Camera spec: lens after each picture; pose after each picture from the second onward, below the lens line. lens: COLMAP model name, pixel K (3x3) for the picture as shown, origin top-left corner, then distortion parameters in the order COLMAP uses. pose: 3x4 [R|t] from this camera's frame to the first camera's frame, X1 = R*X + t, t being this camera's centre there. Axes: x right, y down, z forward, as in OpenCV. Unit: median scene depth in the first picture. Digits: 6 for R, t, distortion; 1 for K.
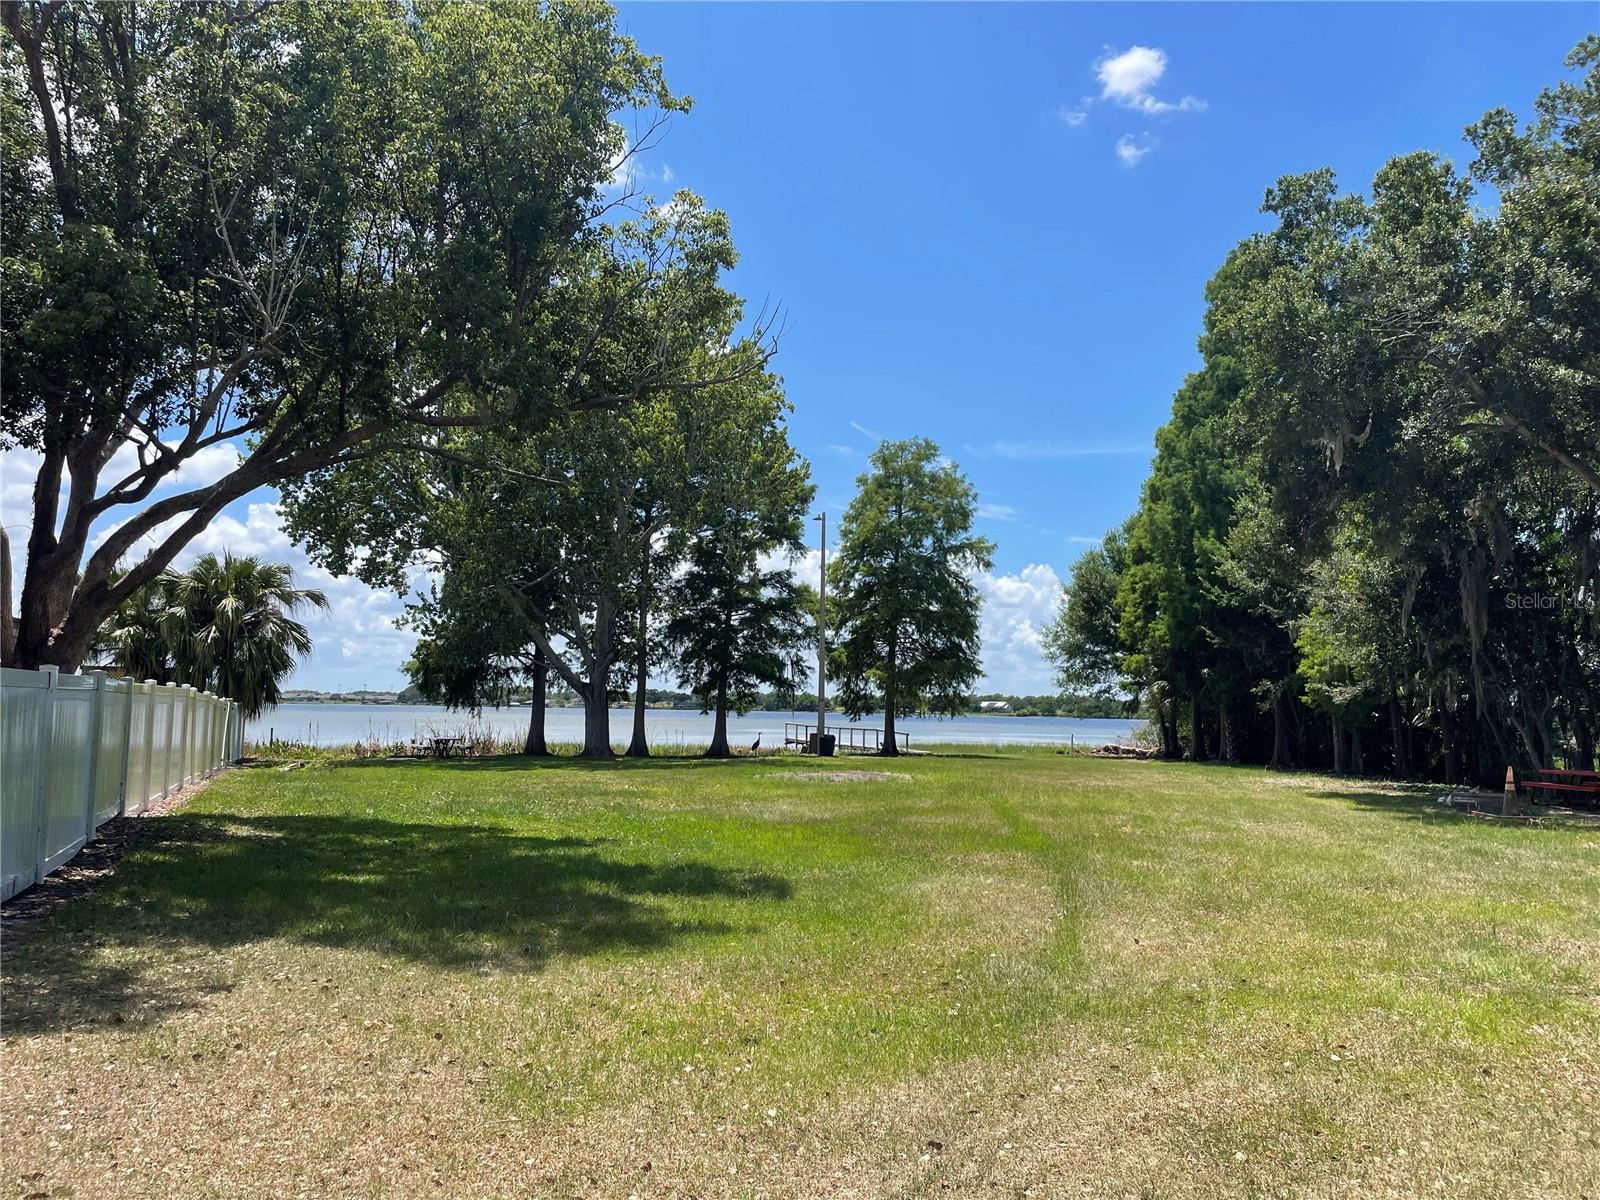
lens RADIAL K [[1191.3, 0, 813.3], [0, 1191.3, 597.8], [0, 0, 1]] dist [0.075717, -0.102300]
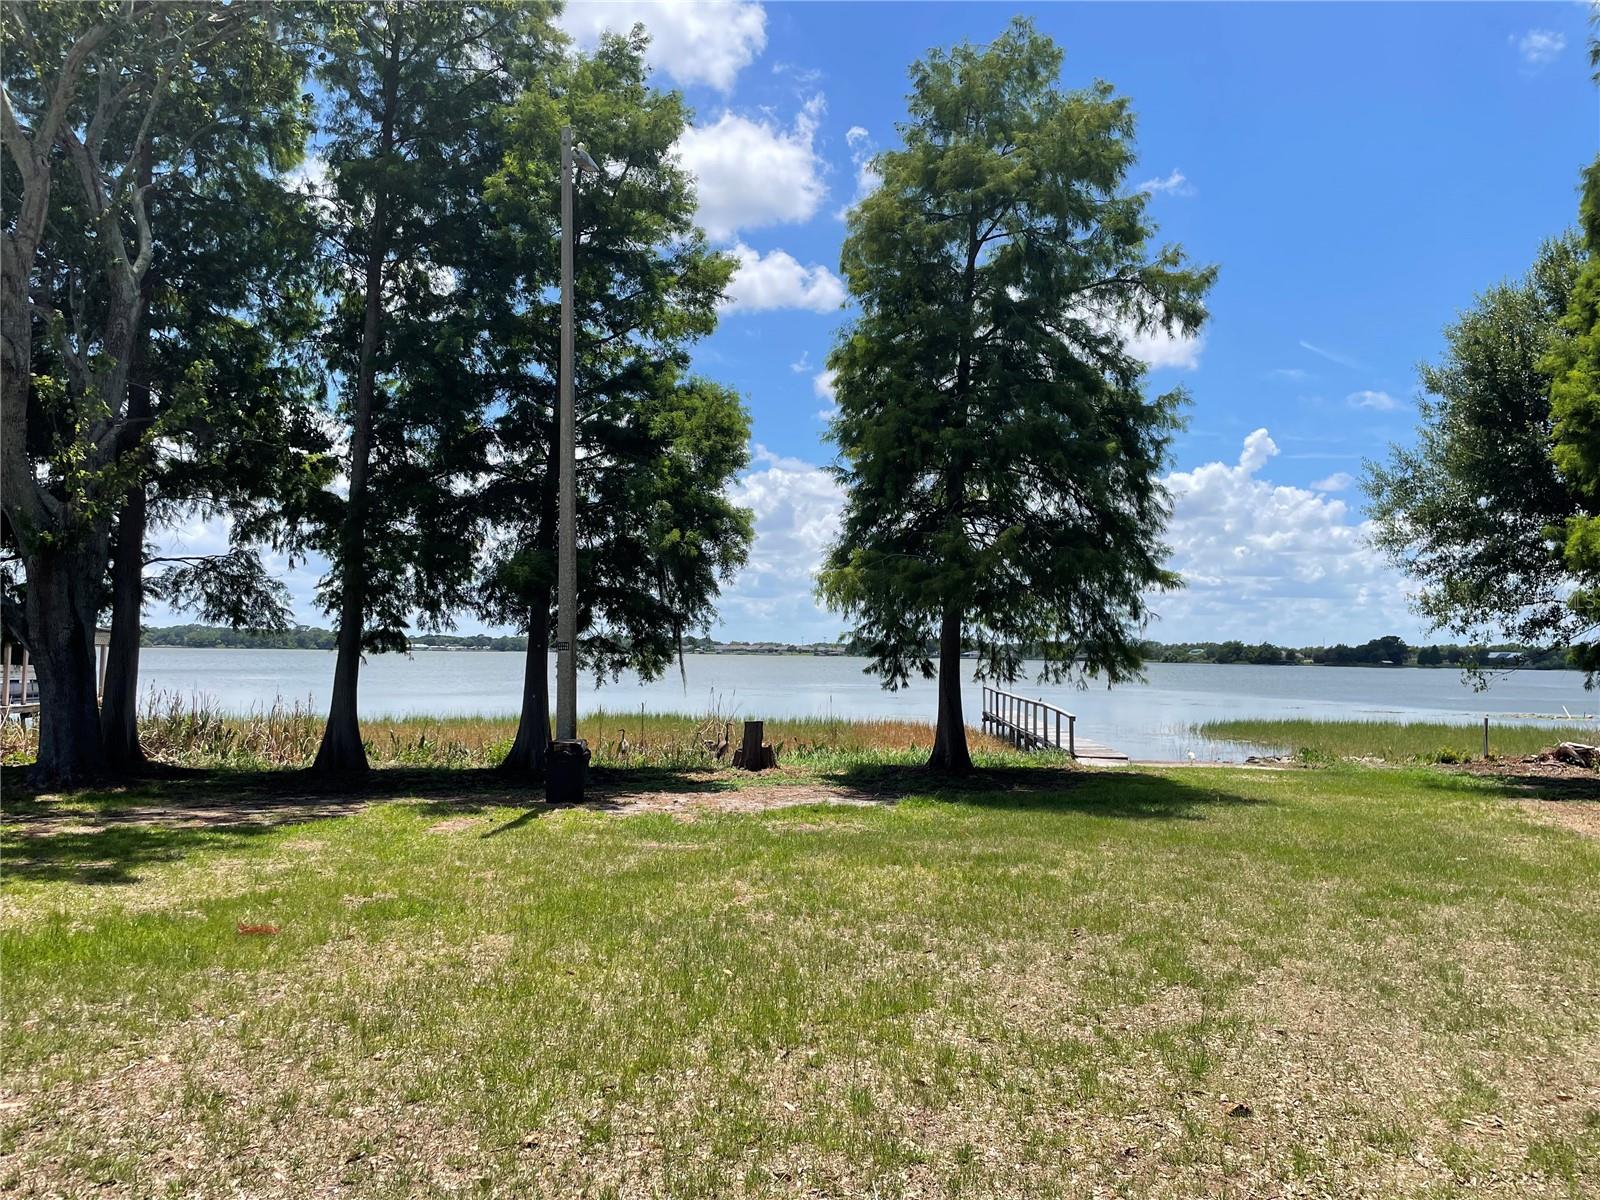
lens RADIAL K [[1191.3, 0, 813.3], [0, 1191.3, 597.8], [0, 0, 1]] dist [0.075717, -0.102300]
pose [[0.935069, -0.018689, -0.353972, 0.166916], [0.032990, 0.998863, 0.034410, 0.050580], [0.352926, -0.043853, 0.934623, 0.556976]]
